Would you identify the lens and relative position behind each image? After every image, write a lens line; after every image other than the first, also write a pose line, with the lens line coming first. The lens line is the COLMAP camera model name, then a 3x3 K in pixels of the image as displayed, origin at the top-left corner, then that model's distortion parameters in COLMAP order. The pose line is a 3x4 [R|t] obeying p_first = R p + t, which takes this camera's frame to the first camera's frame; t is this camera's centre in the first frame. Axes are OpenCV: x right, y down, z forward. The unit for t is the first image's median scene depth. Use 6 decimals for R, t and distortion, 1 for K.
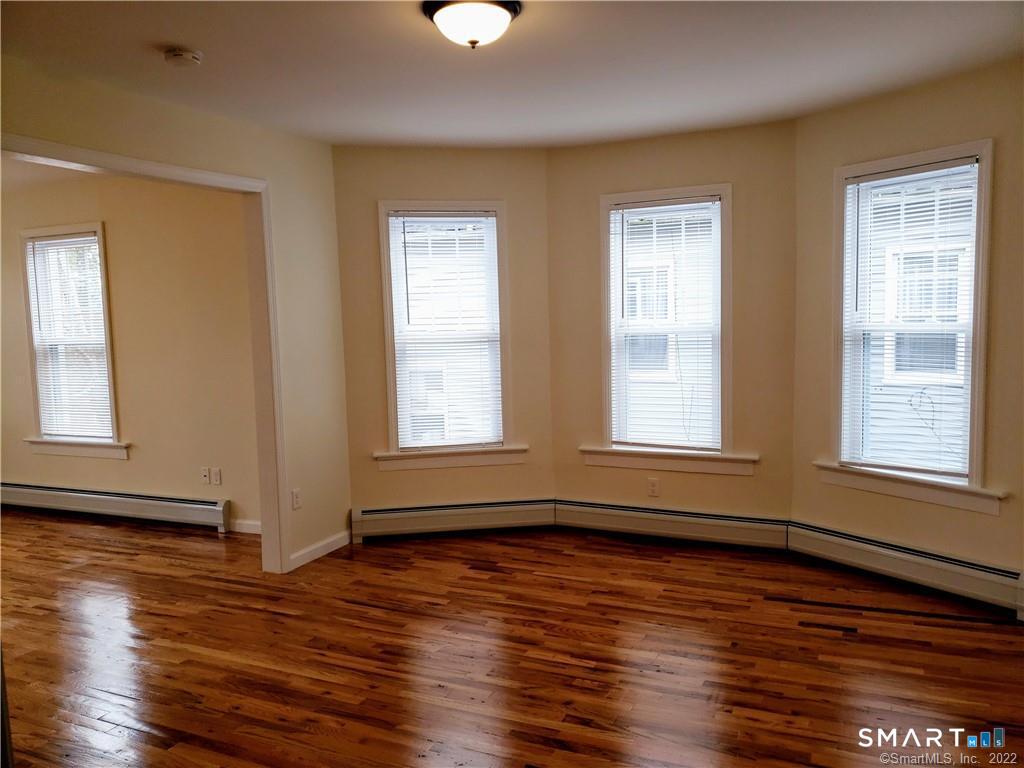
lens RADIAL K [[812.9, 0, 512.0], [0, 812.9, 384.0], [0, 0, 1]] dist [0.167385, -0.252108]
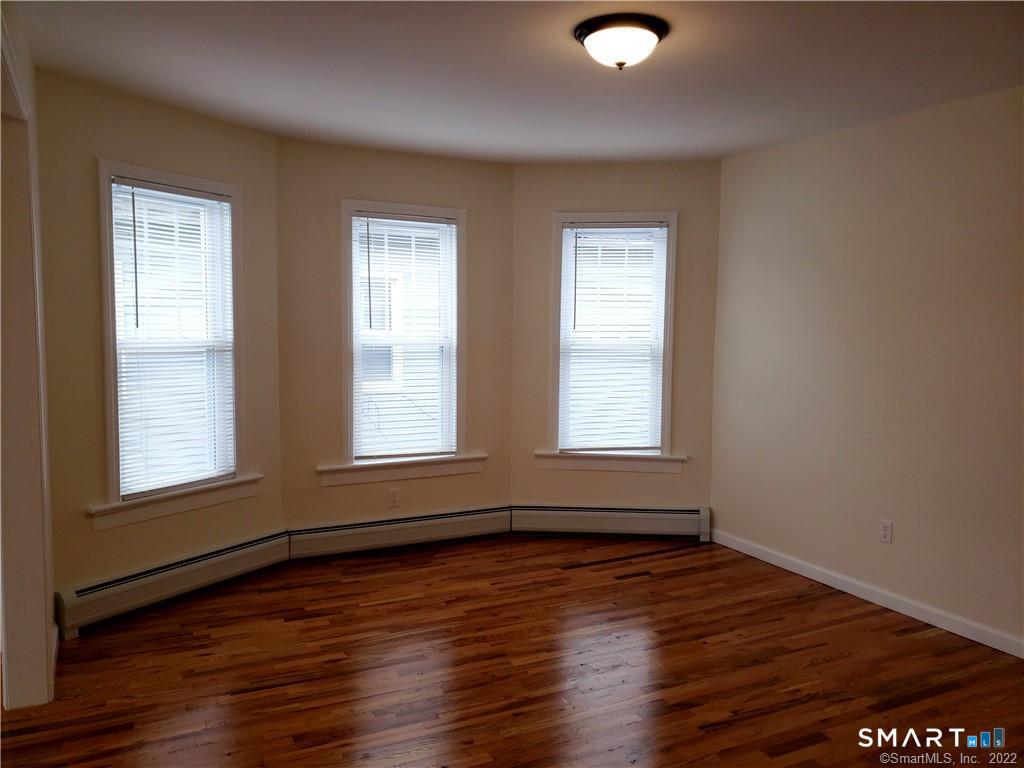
lens RADIAL K [[812.9, 0, 512.0], [0, 812.9, 384.0], [0, 0, 1]] dist [0.167385, -0.252108]
pose [[0.614161, -0.027629, 0.788697, -0.573242], [0.045354, 0.998971, -0.000323, -0.007283], [-0.787876, 0.035969, 0.614782, 0.286502]]
